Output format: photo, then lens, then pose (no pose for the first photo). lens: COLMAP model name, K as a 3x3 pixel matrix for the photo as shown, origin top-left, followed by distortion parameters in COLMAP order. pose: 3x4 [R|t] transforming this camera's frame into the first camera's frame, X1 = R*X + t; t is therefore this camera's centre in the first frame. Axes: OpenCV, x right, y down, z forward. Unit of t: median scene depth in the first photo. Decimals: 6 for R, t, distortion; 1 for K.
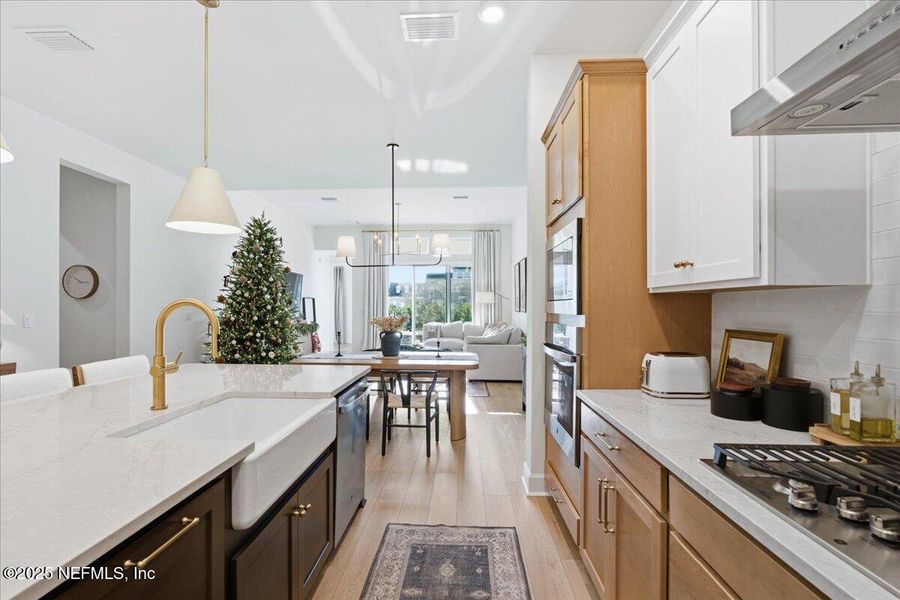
lens RADIAL K [[408.1, 0, 446.1], [0, 408.1, 306.8], [0, 0, 1]] dist [-0.015577, 0.000678]
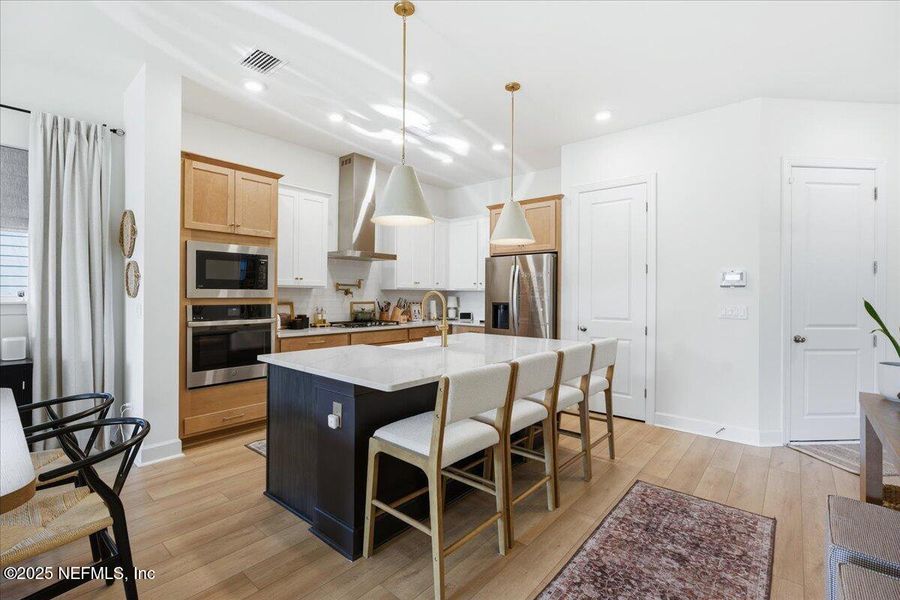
lens RADIAL K [[412.2, 0, 440.1], [0, 412.2, 293.0], [0, 0, 1]] dist [-0.004199, -0.000041]
pose [[-0.785437, -0.006615, 0.618906, -0.710061], [-0.008031, 0.999968, 0.000495, -0.004741], [-0.618890, -0.004581, -0.785465, 0.956726]]
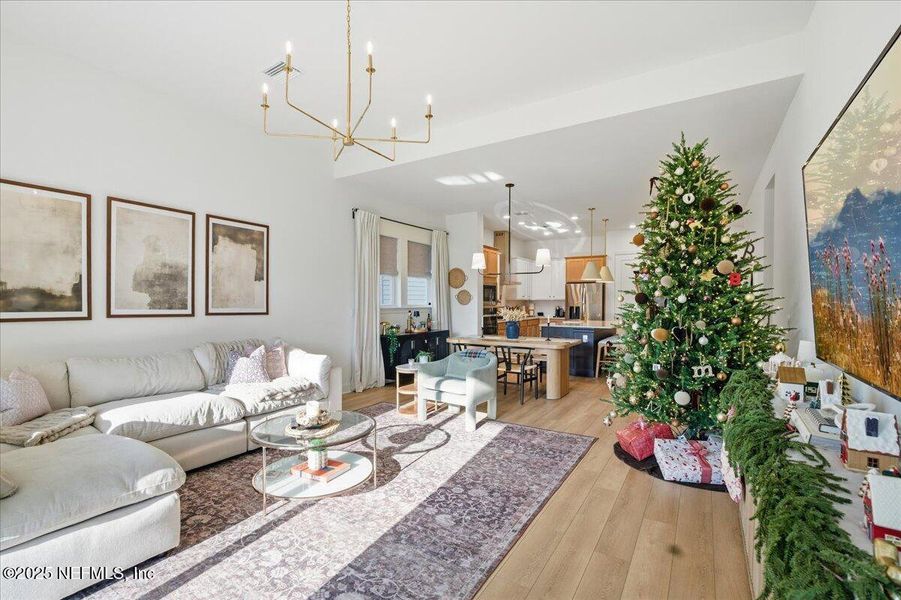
lens RADIAL K [[420.8, 0, 450.5], [0, 420.8, 300.0], [0, 0, 1]] dist [-0.002441, -0.000082]
pose [[-0.876888, 0.002853, 0.480687, -0.648460], [0.002174, 0.999996, -0.001970, -0.009239], [-0.480690, -0.000682, -0.876890, 2.366312]]
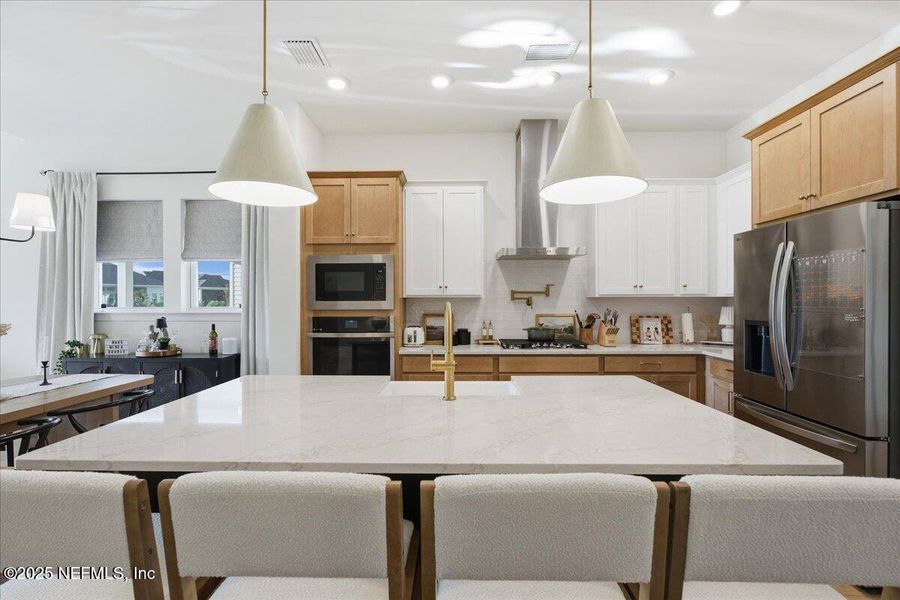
lens RADIAL K [[408.5, 0, 445.0], [0, 408.5, 300.1], [0, 0, 1]] dist [-0.004804, -0.000064]
pose [[-0.022790, 0.000055, 0.999740, -0.673607], [0.004597, 0.999989, 0.000050, -0.009182], [-0.999730, 0.004597, -0.022790, 0.376761]]
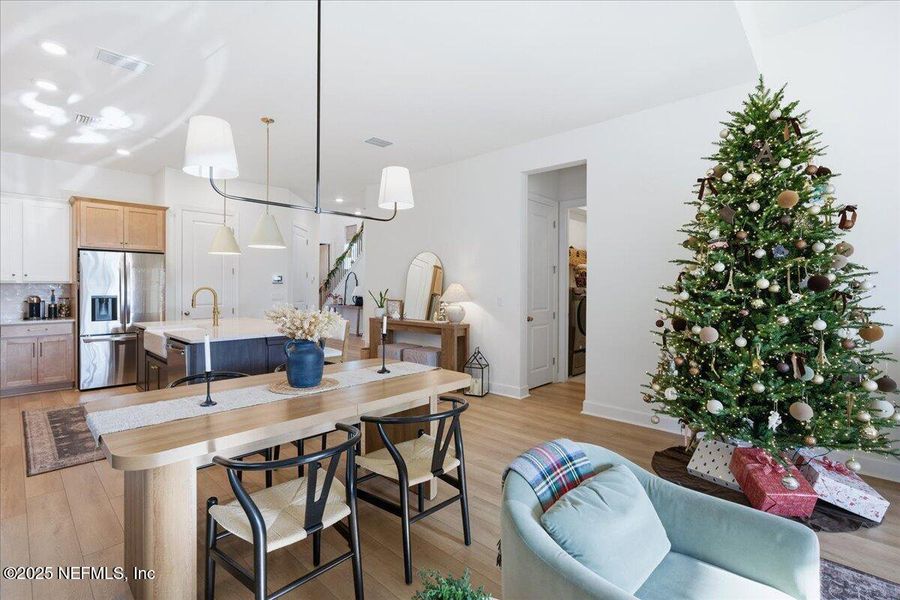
lens RADIAL K [[427.2, 0, 433.6], [0, 427.2, 287.3], [0, 0, 1]] dist [-0.002106, -0.000268]
pose [[-0.675227, 0.006929, -0.737578, 0.169196], [0.005117, 0.999976, 0.004709, -0.008654], [0.737592, -0.000594, -0.675246, 1.491408]]
